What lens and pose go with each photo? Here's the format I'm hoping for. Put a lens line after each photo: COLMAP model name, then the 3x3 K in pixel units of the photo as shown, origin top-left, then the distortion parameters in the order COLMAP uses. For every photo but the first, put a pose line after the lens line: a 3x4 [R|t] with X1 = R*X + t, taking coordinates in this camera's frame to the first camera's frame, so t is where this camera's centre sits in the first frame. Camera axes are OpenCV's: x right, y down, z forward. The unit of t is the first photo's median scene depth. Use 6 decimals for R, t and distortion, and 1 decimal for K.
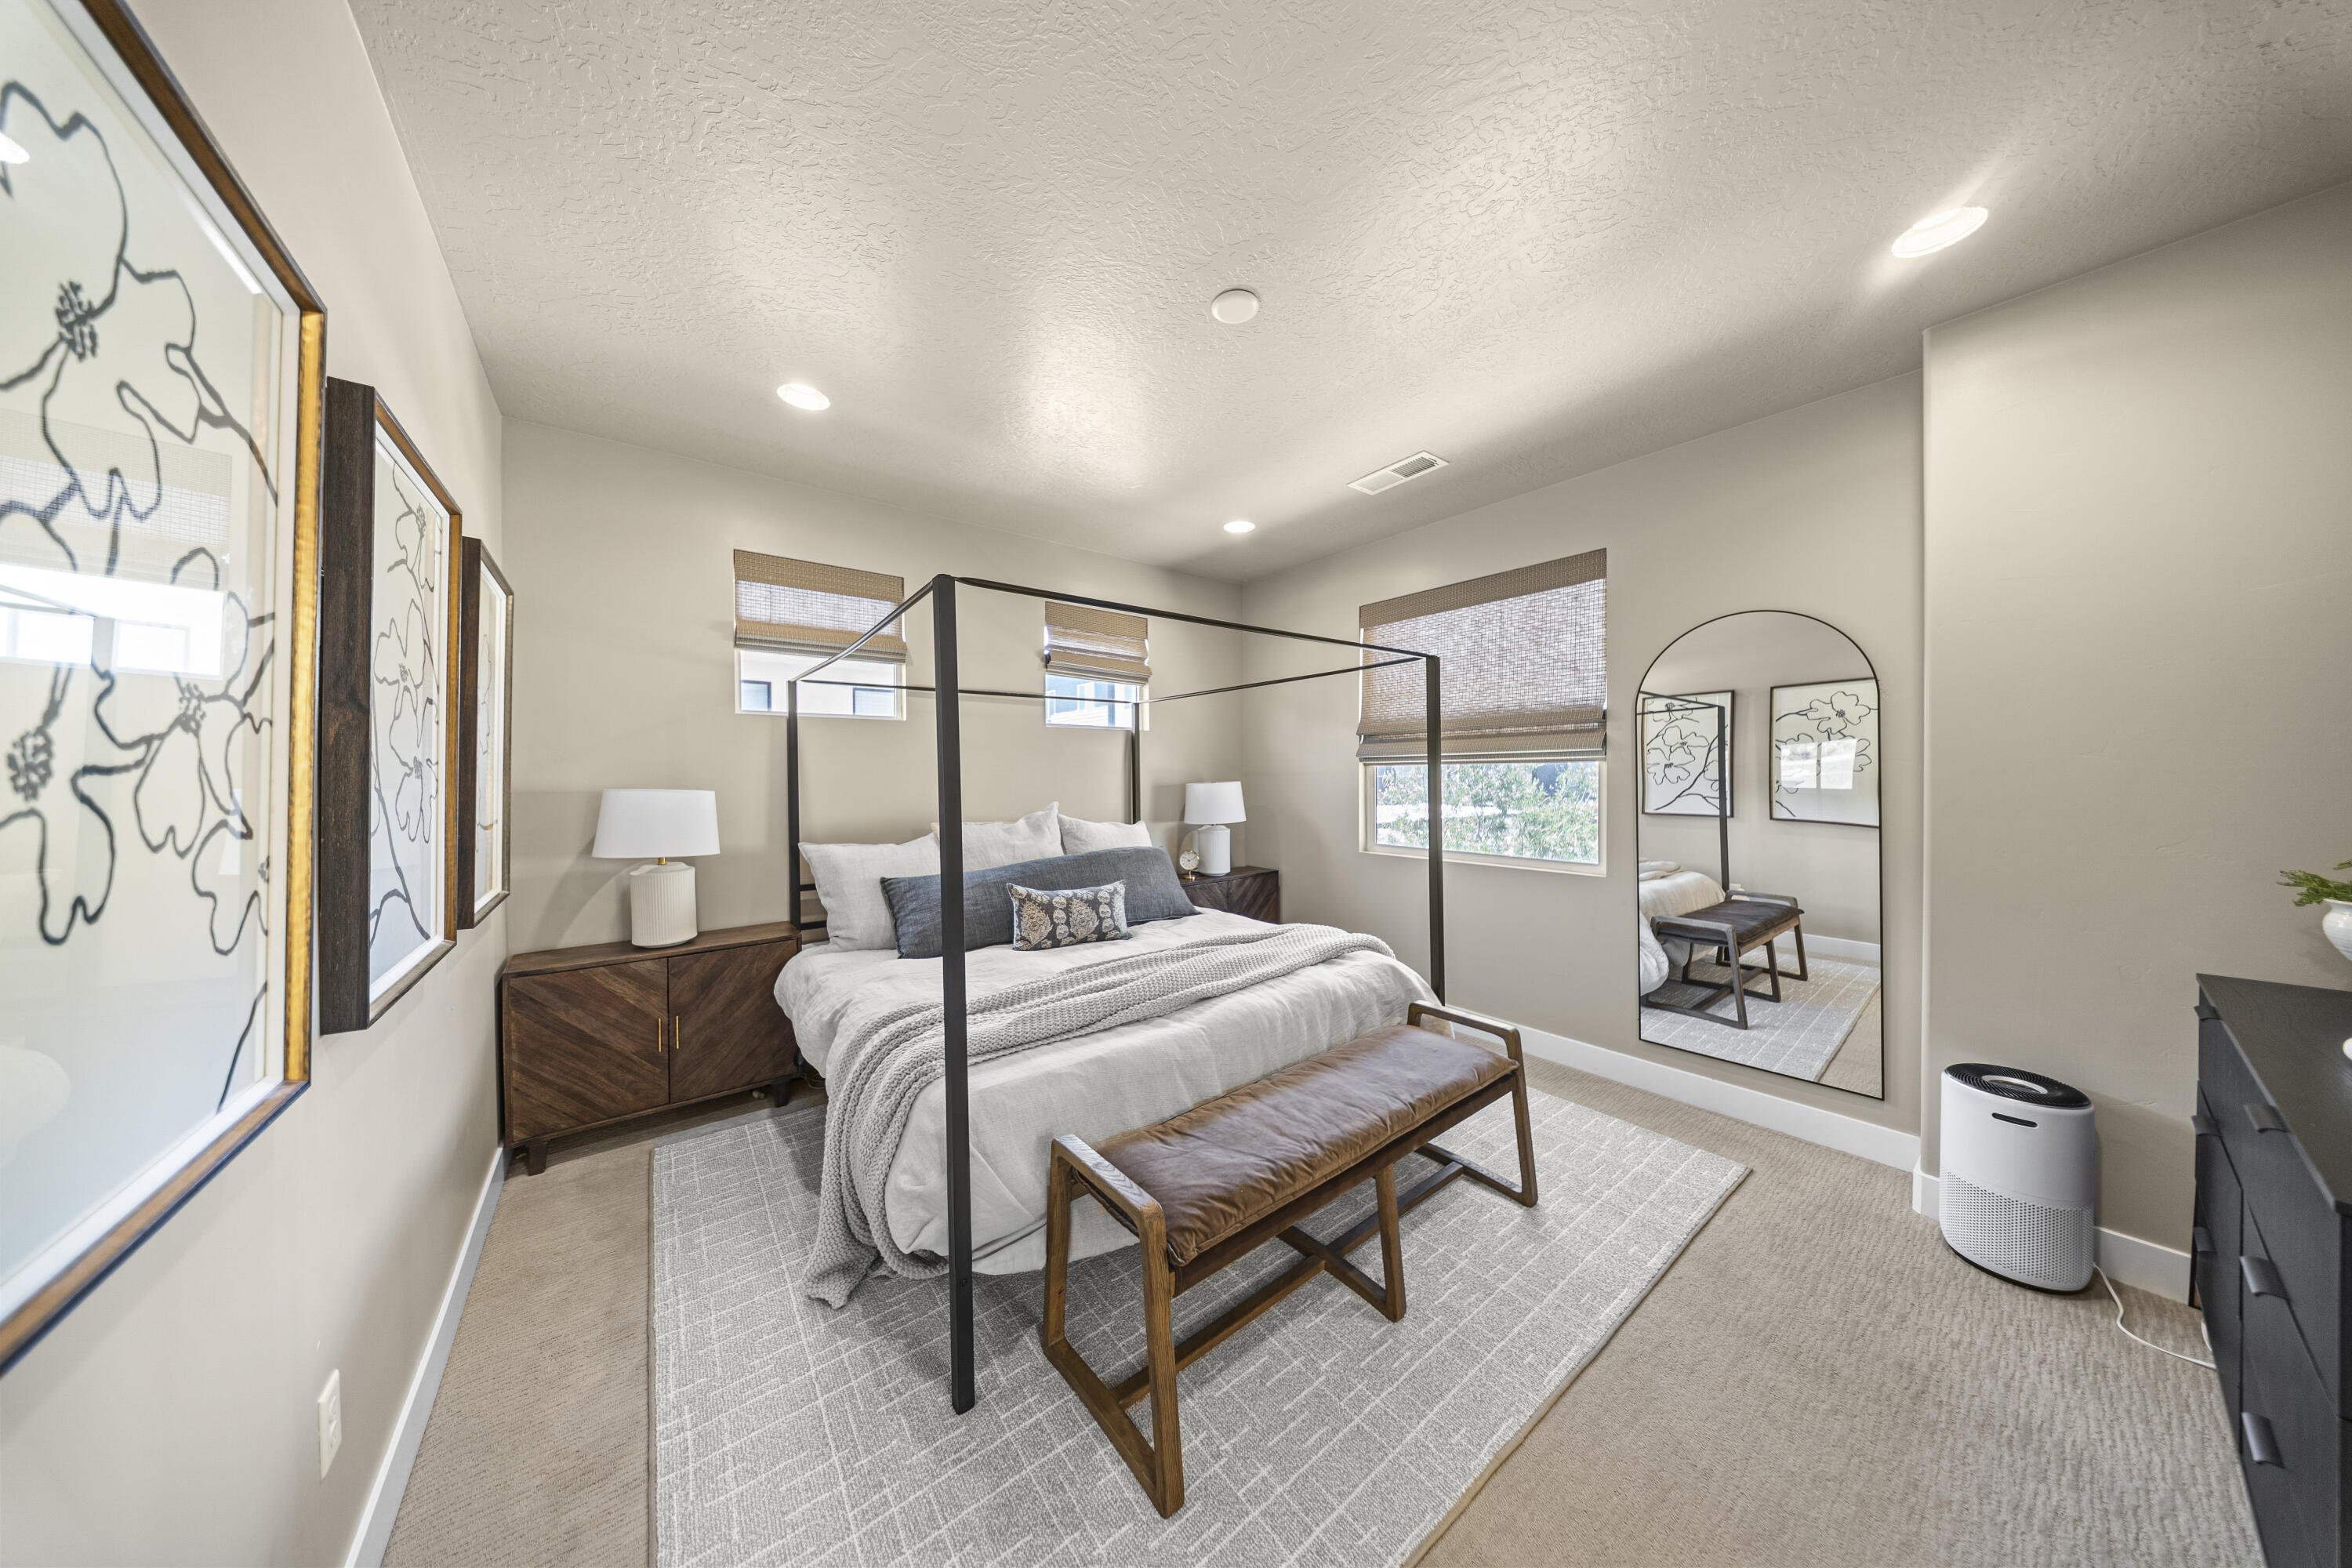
lens RADIAL K [[690.9, 0, 1174.6], [0, 690.9, 767.4], [0, 0, 1]] dist [0.007770, -0.005058]
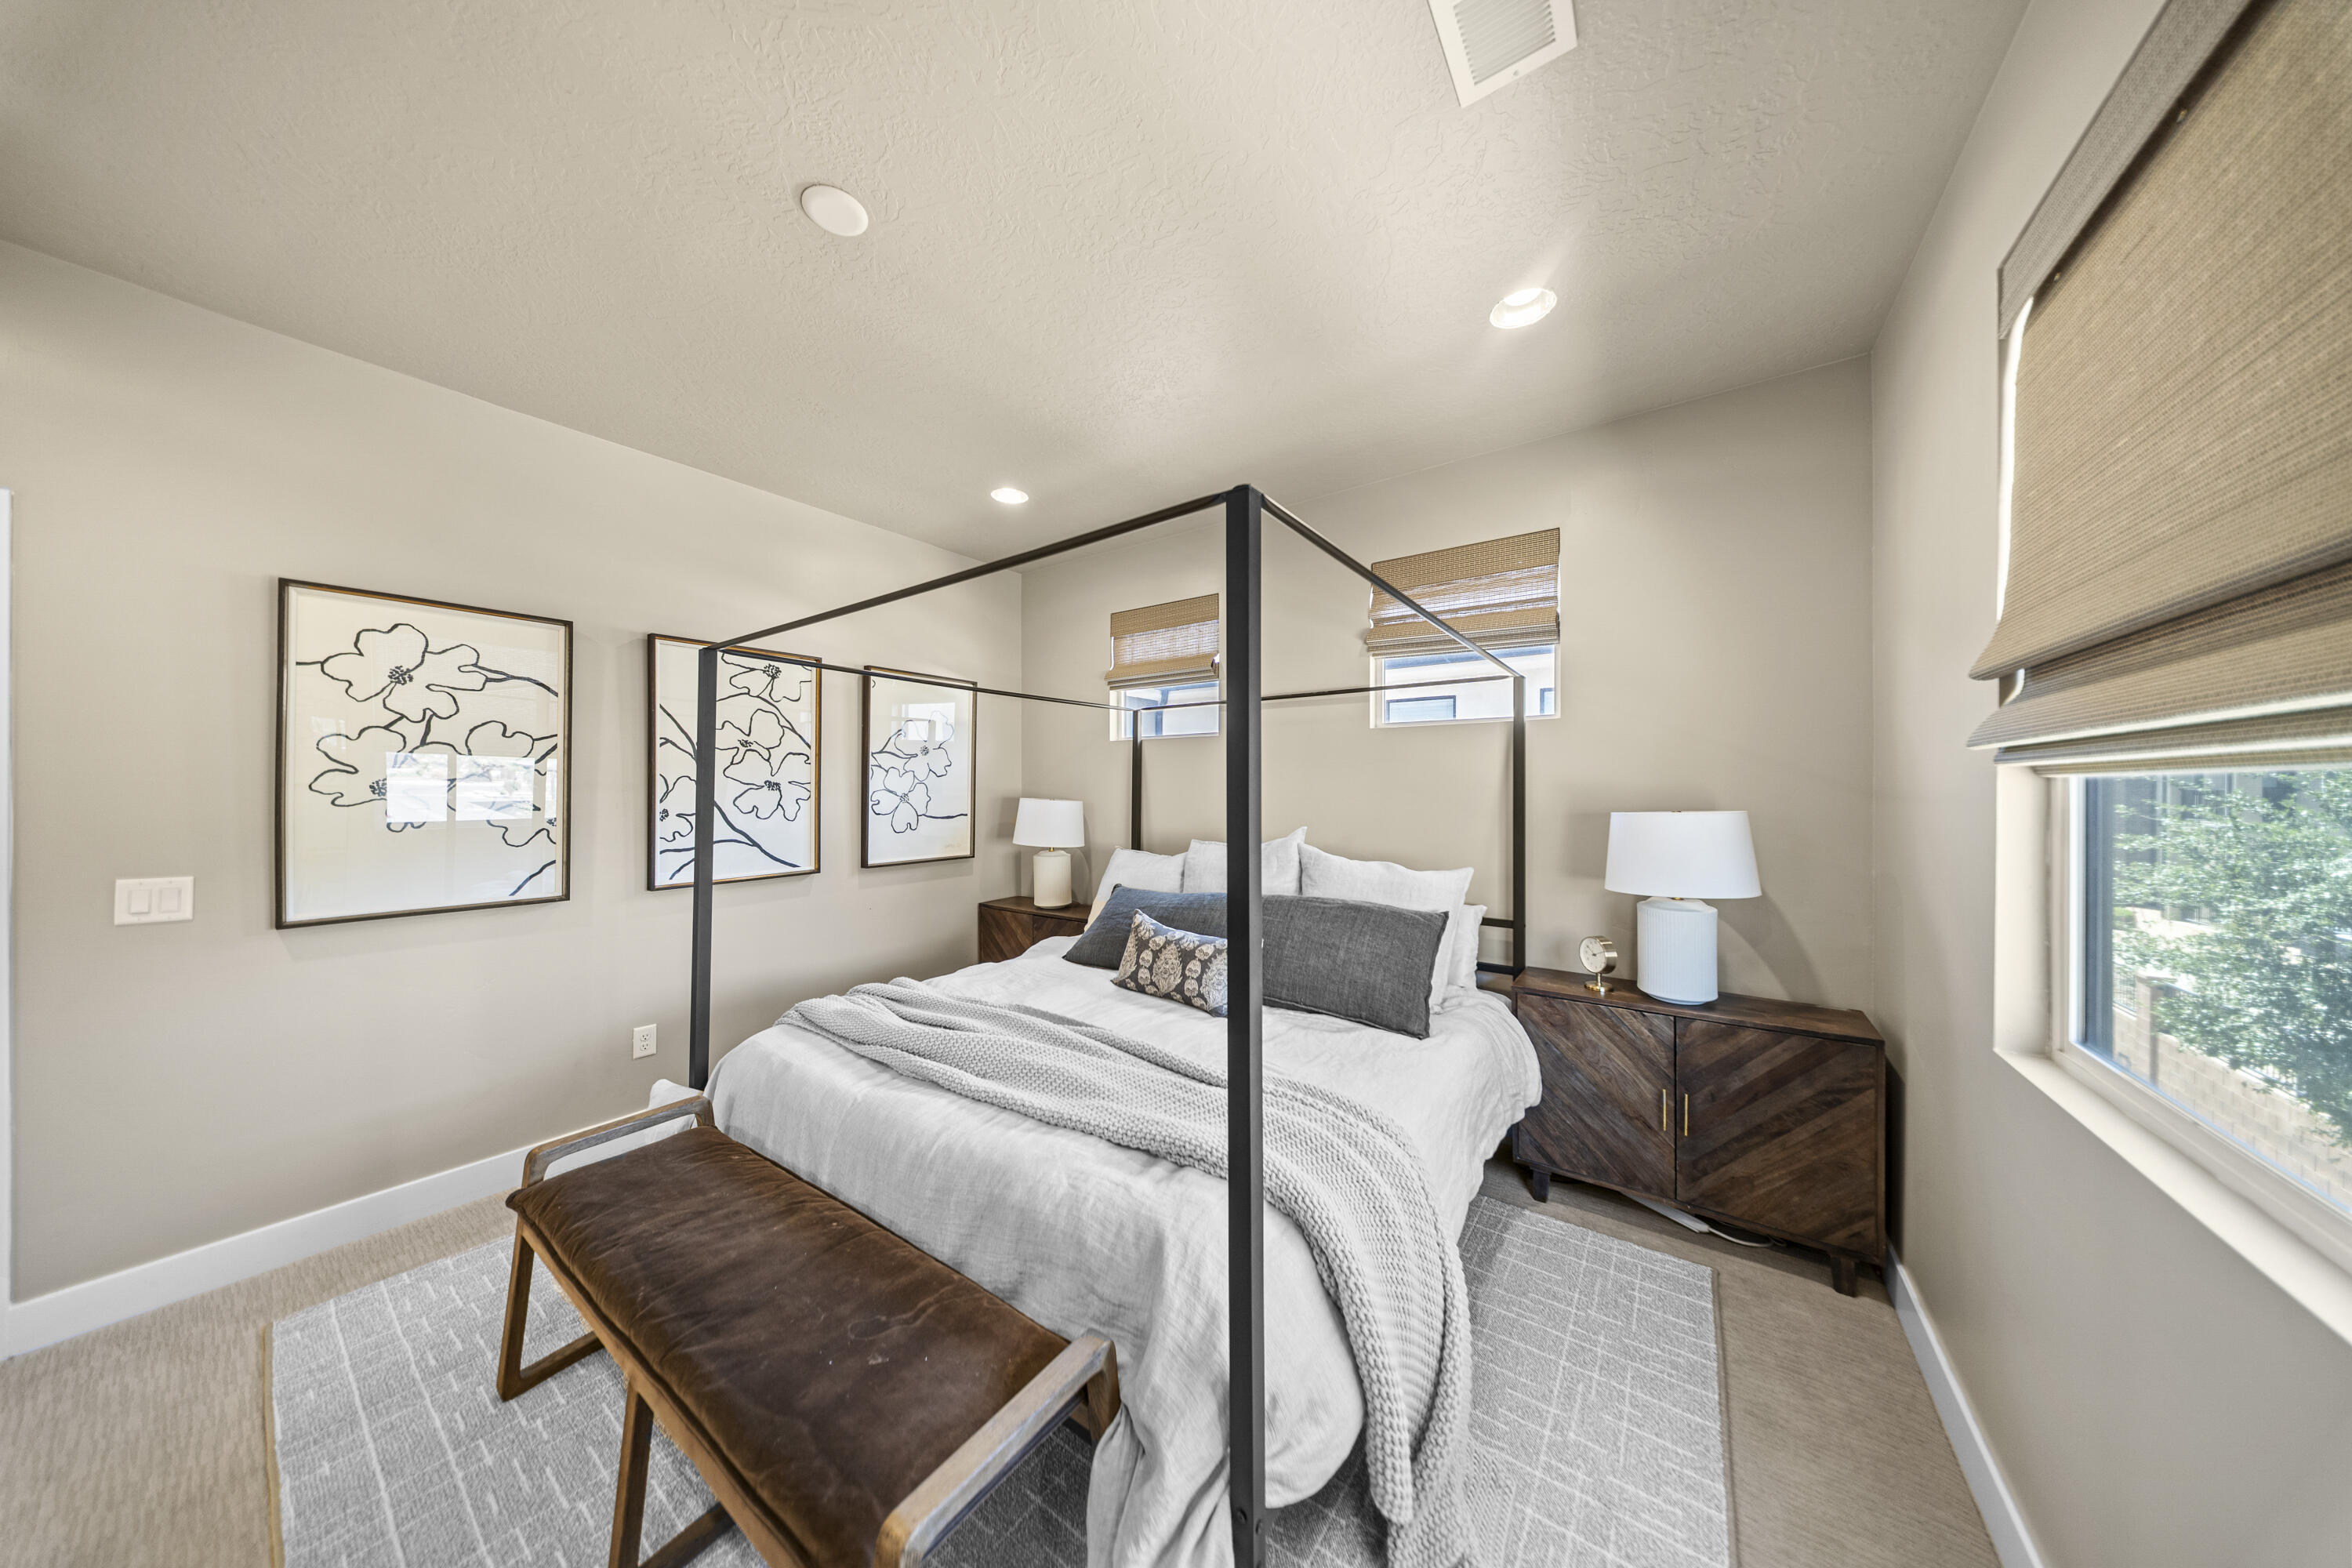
lens RADIAL K [[687.5, 0, 1175.6], [0, 687.5, 781.0], [0, 0, 1]] dist [0.007481, -0.004762]
pose [[0.286349, -0.004968, -0.958113, 0.626317], [0.006491, 0.999974, -0.003245, -0.000979], [0.958103, -0.005290, 0.286374, 0.750254]]
